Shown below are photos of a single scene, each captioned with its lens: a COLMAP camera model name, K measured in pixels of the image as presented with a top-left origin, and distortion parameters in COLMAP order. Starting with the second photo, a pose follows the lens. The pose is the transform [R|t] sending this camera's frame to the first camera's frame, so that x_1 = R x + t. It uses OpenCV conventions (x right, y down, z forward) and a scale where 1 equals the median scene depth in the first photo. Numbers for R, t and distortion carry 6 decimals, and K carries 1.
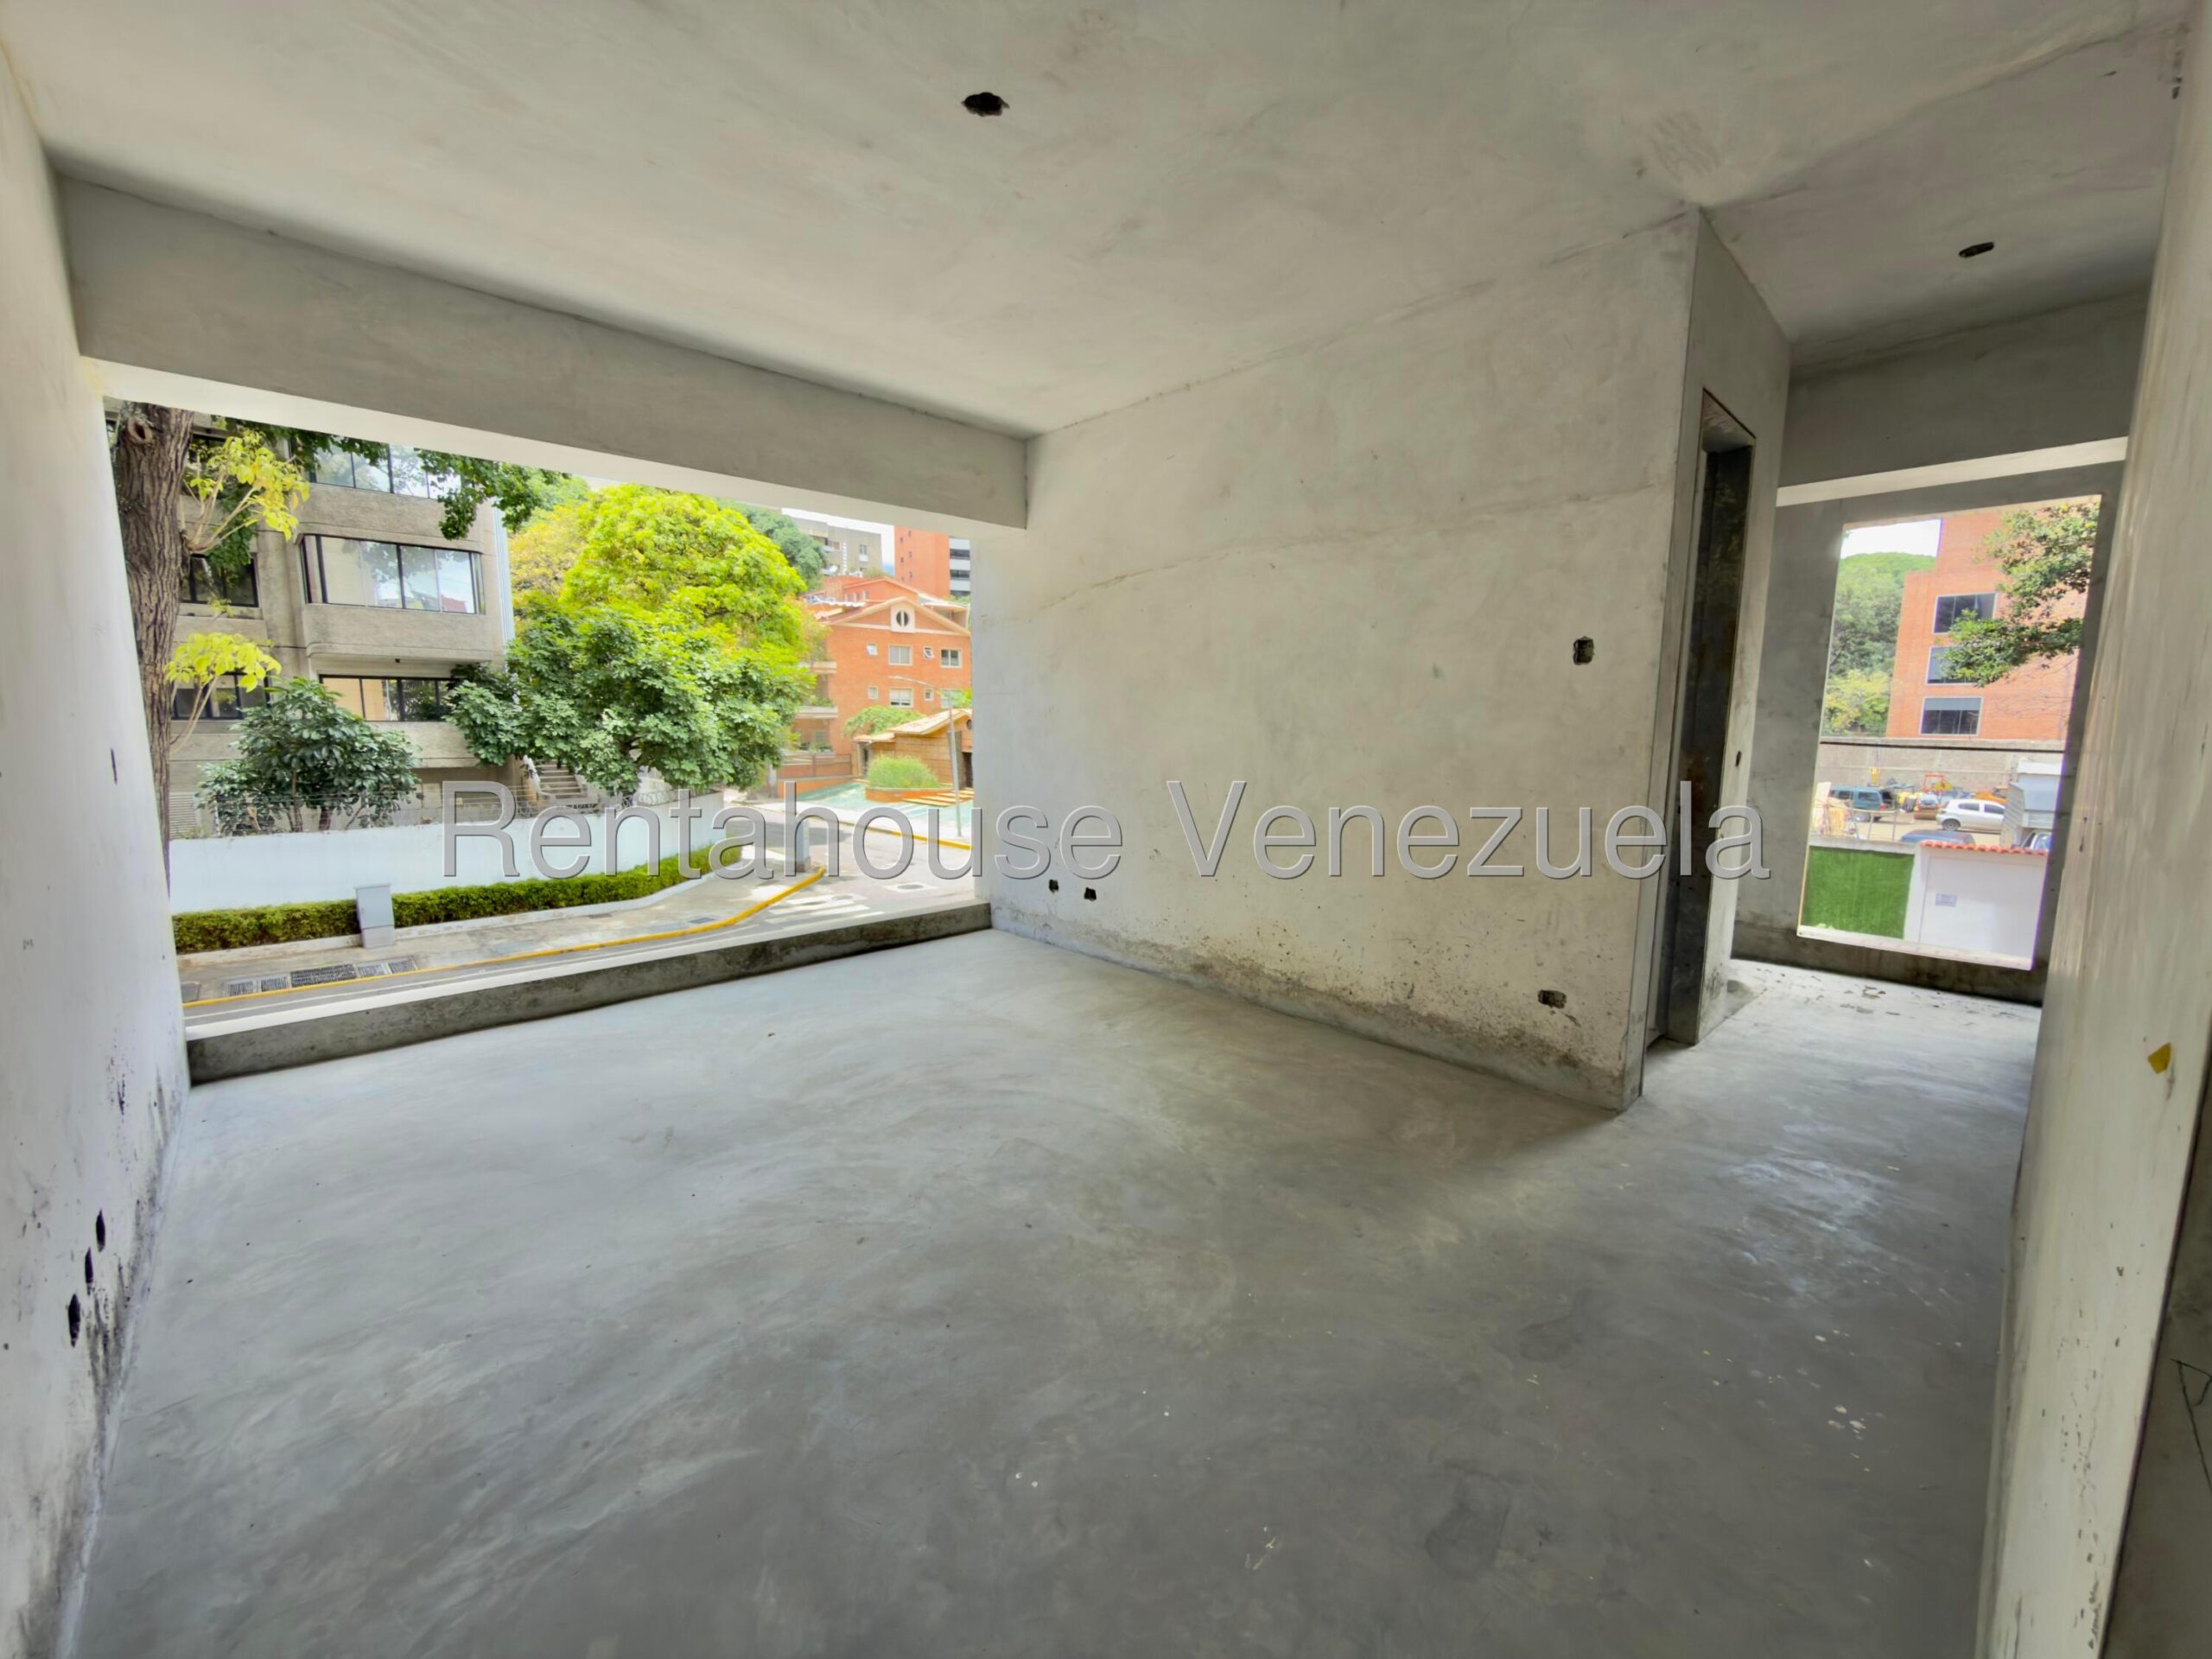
lens RADIAL K [[884.9, 0, 1095.7], [0, 884.9, 831.9], [0, 0, 1]] dist [0.000583, -0.000602]
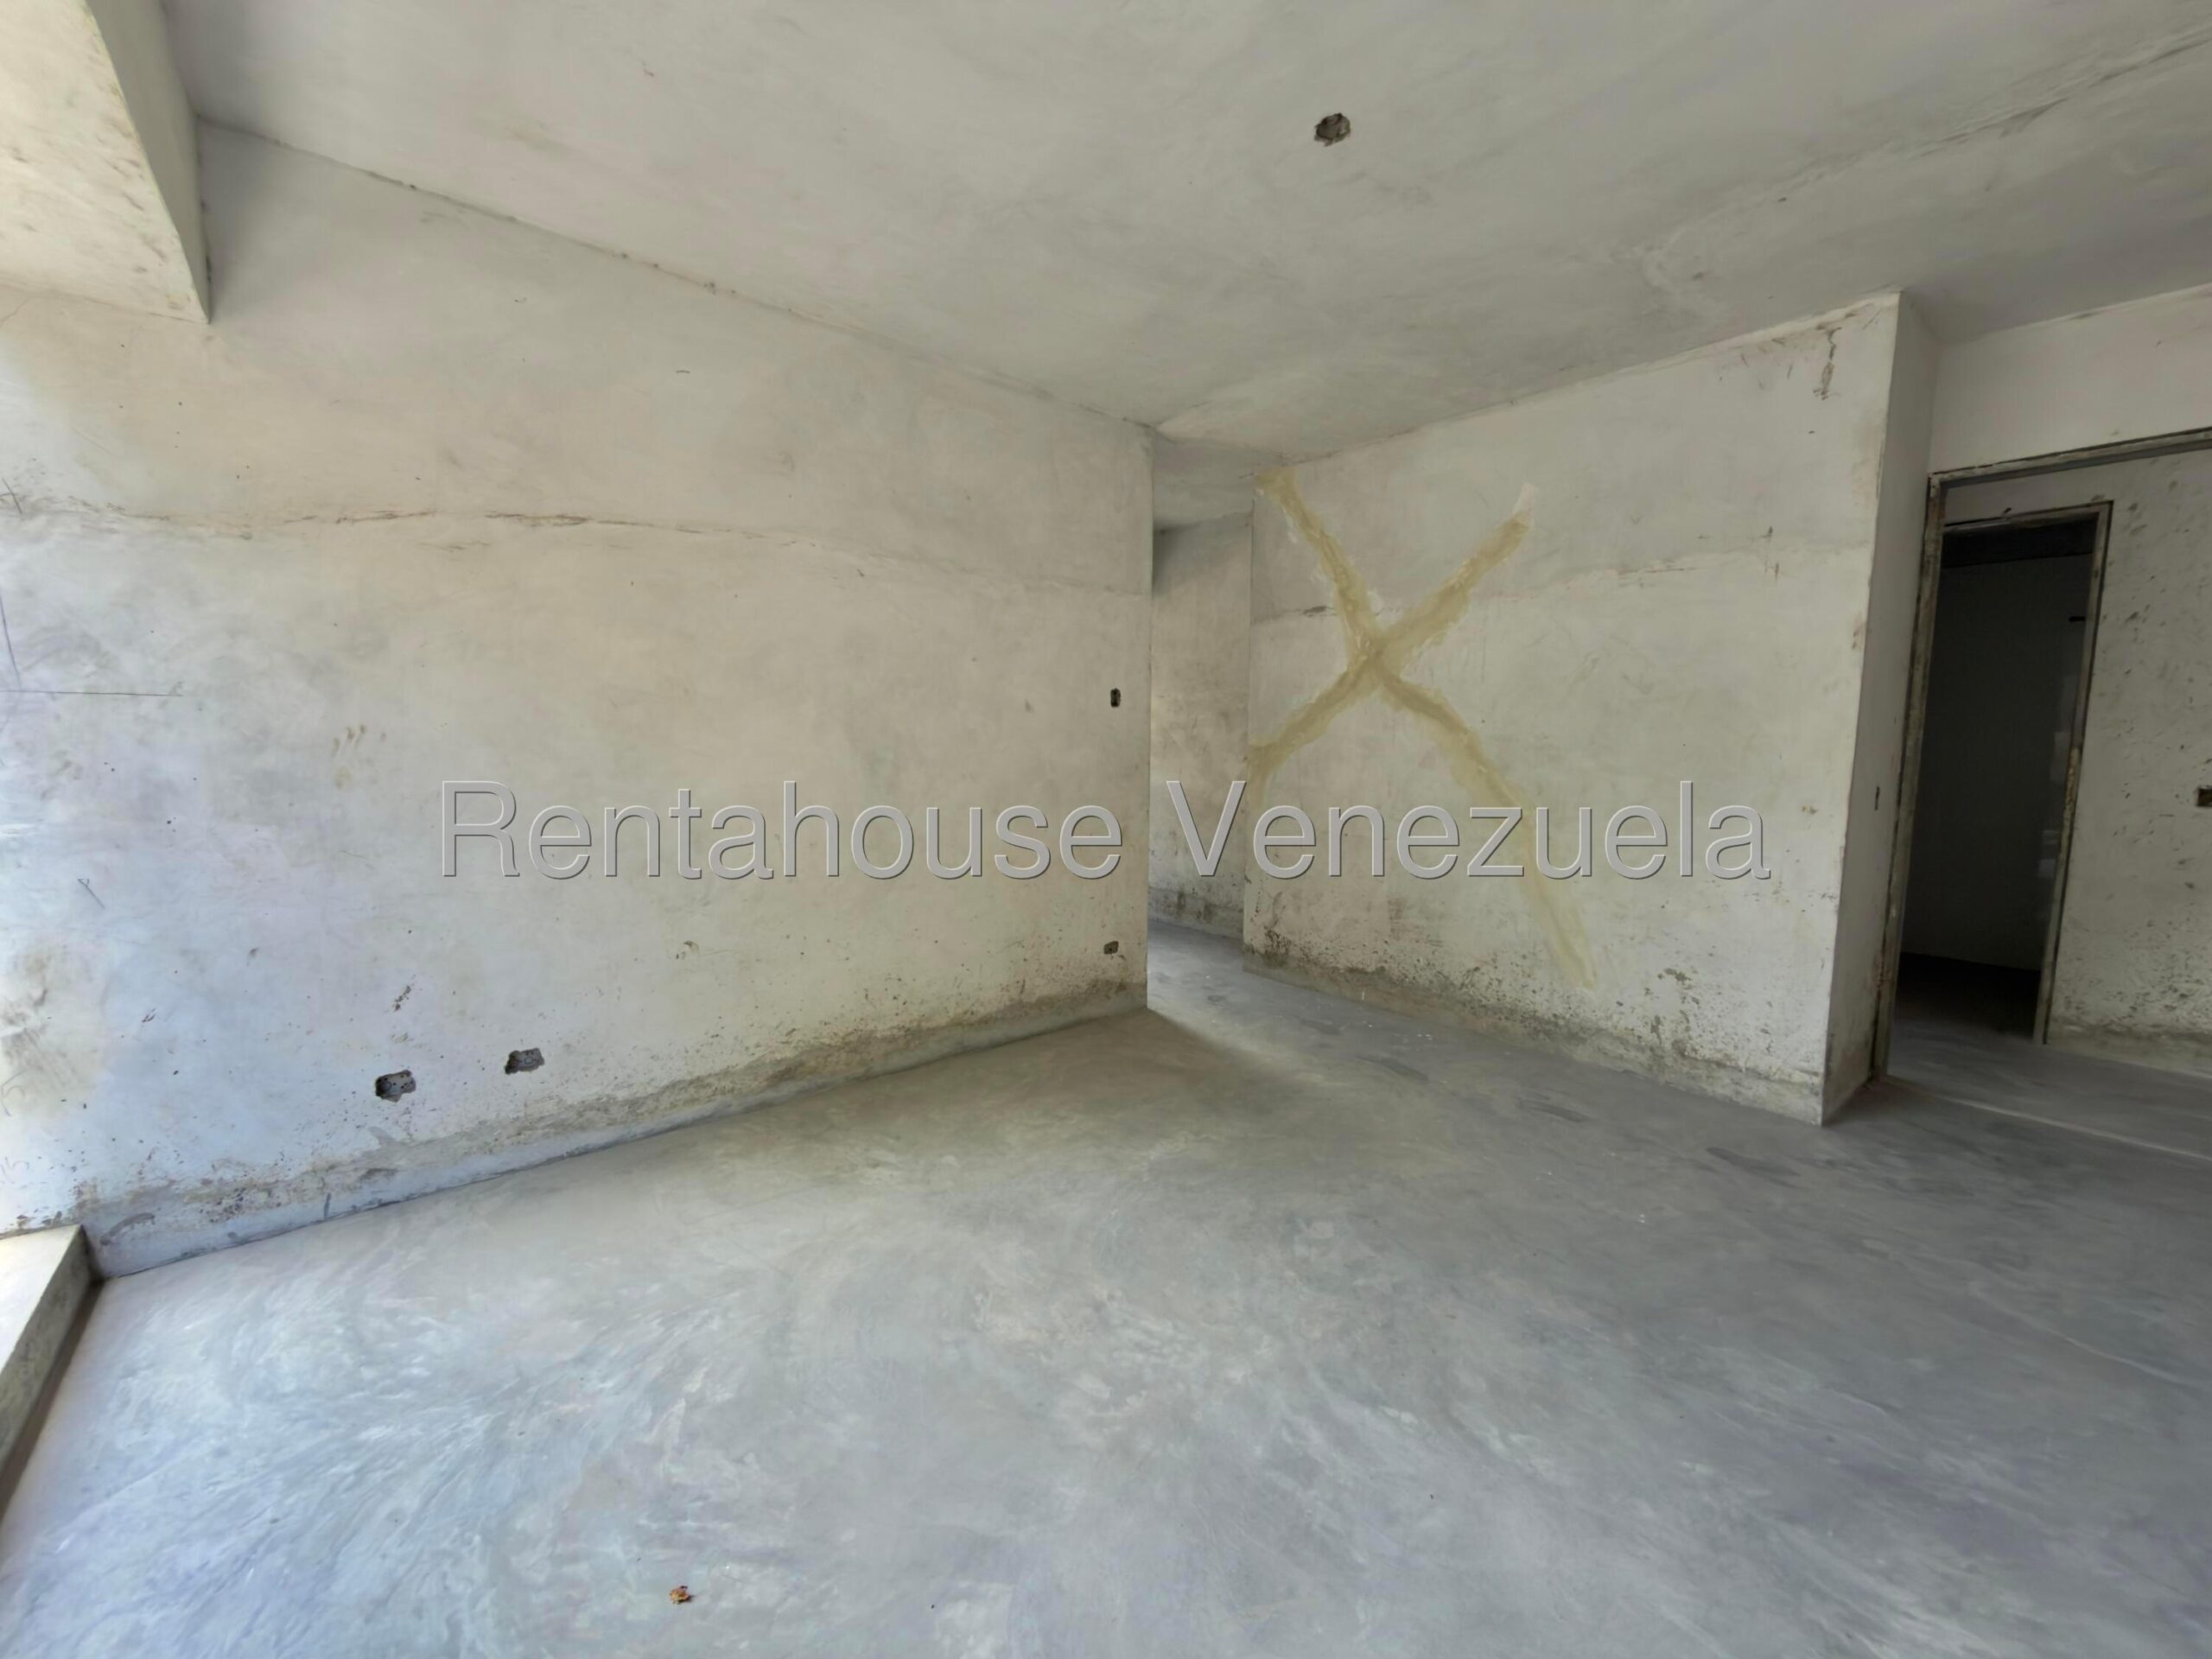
lens RADIAL K [[884.9, 0, 1104.6], [0, 884.9, 833.4], [0, 0, 1]] dist [0.000583, -0.000602]
pose [[0.046926, -0.112805, 0.992508, -0.652353], [0.124866, 0.986472, 0.106215, -0.105923], [-0.991063, 0.118947, 0.060377, 0.707955]]
